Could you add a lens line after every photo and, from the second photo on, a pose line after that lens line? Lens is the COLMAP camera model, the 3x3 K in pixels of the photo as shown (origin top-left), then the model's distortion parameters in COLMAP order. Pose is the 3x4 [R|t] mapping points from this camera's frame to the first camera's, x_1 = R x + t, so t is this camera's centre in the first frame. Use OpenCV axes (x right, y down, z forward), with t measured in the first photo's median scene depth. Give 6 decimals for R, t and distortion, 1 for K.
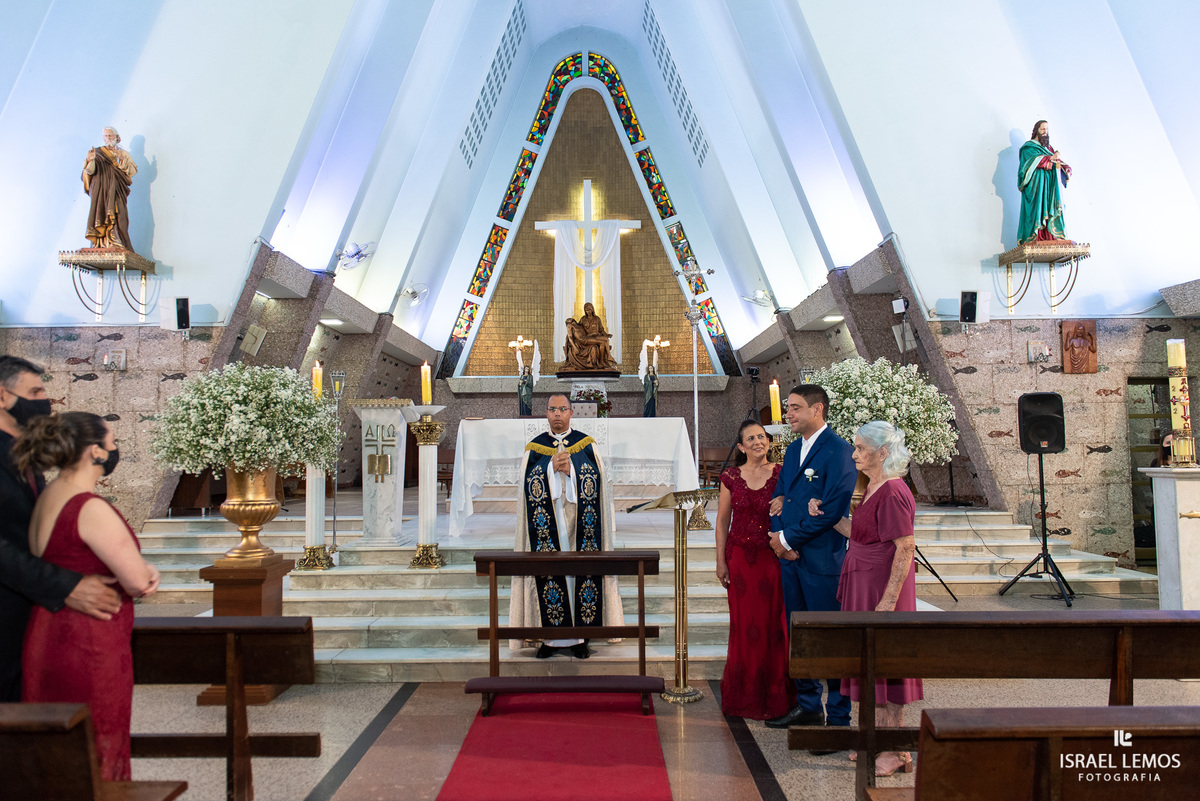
lens RADIAL K [[825.2, 0, 600.0], [0, 825.2, 400.5], [0, 0, 1]] dist [0.002160, 0.000956]
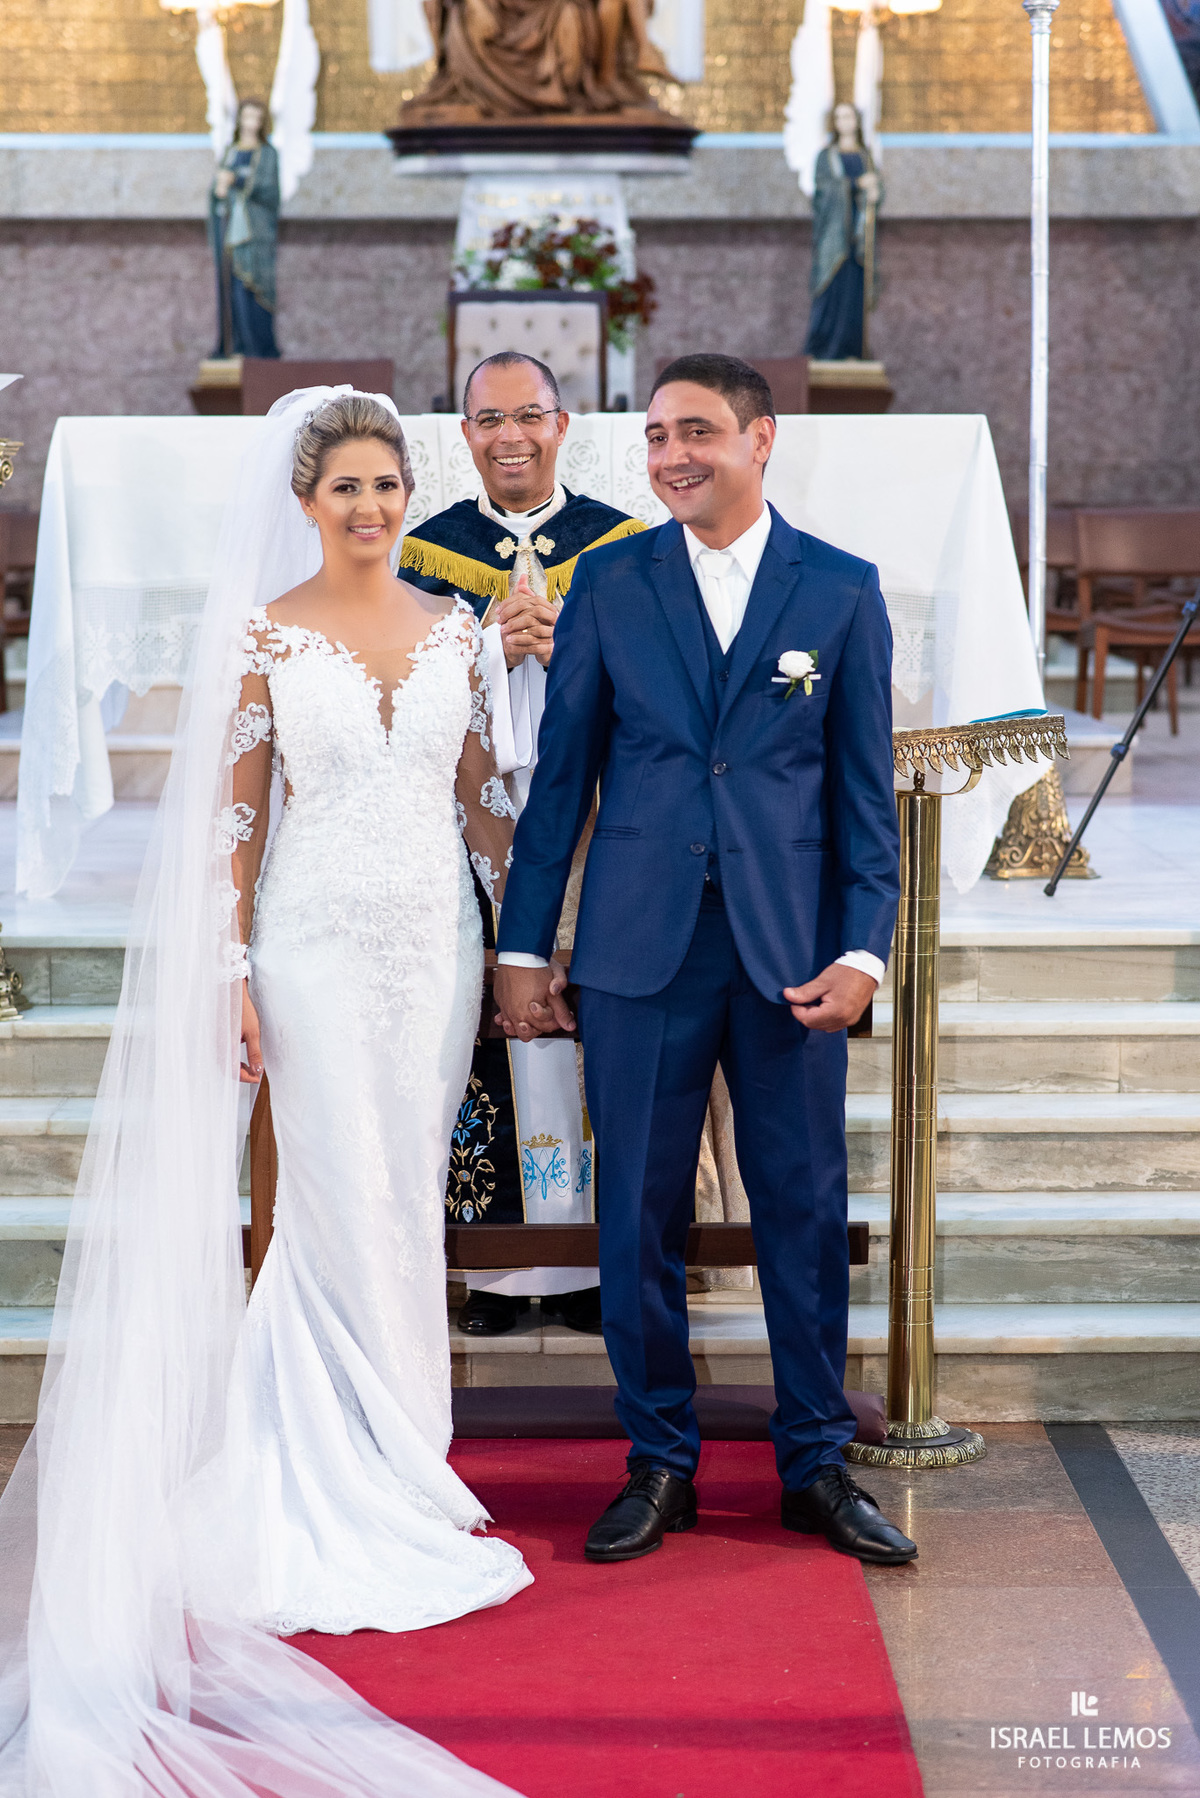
lens RADIAL K [[4381.3, 0, 600.0], [0, 4381.3, 899.0], [0, 0, 1]] dist [-0.027928, -0.202033]
pose [[0.999944, 0.005635, 0.009011, -0.010368], [-0.006985, 0.987462, 0.157703, -0.019821], [-0.008009, -0.157757, 0.987446, -0.137209]]
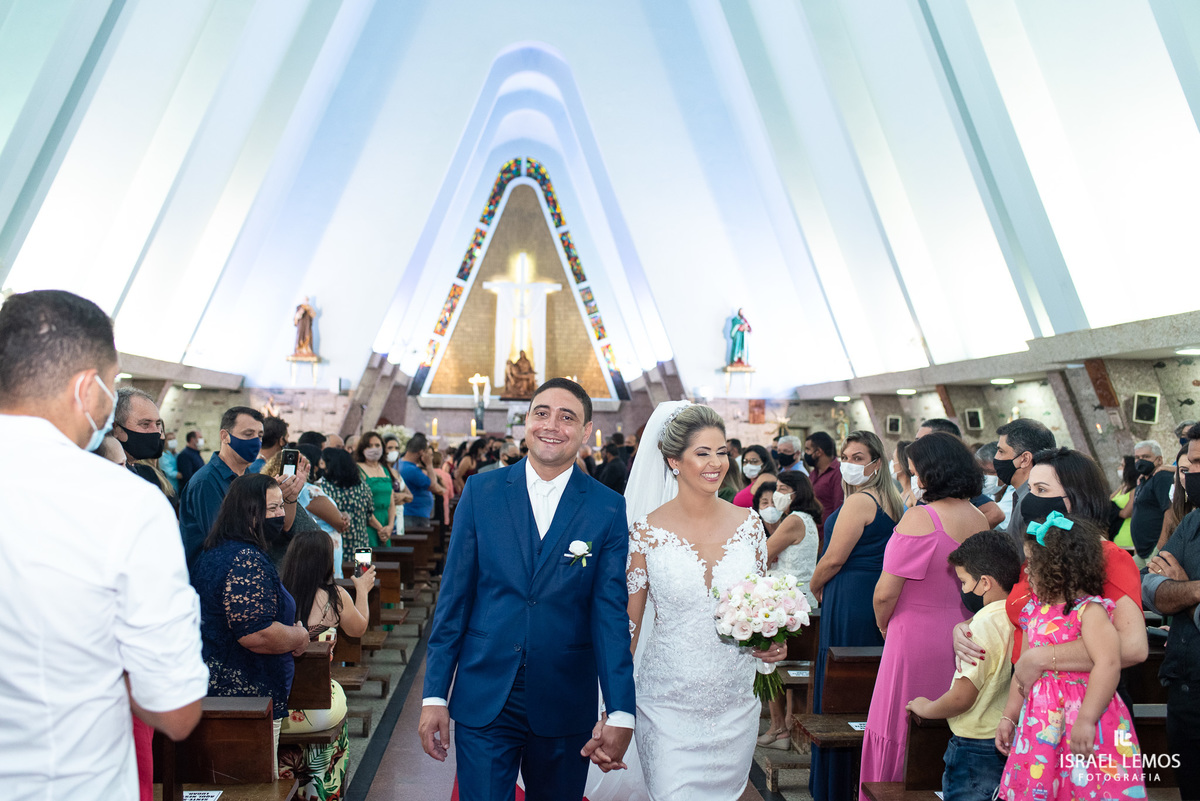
lens RADIAL K [[1163.9, 0, 600.0], [0, 1163.9, 400.5], [0, 0, 1]] dist [0.003885, 0.004368]
pose [[0.996588, 0.031137, 0.076436, -0.038099], [-0.032734, 0.999269, 0.019728, -0.089596], [-0.075766, -0.022162, 0.996879, -1.267809]]
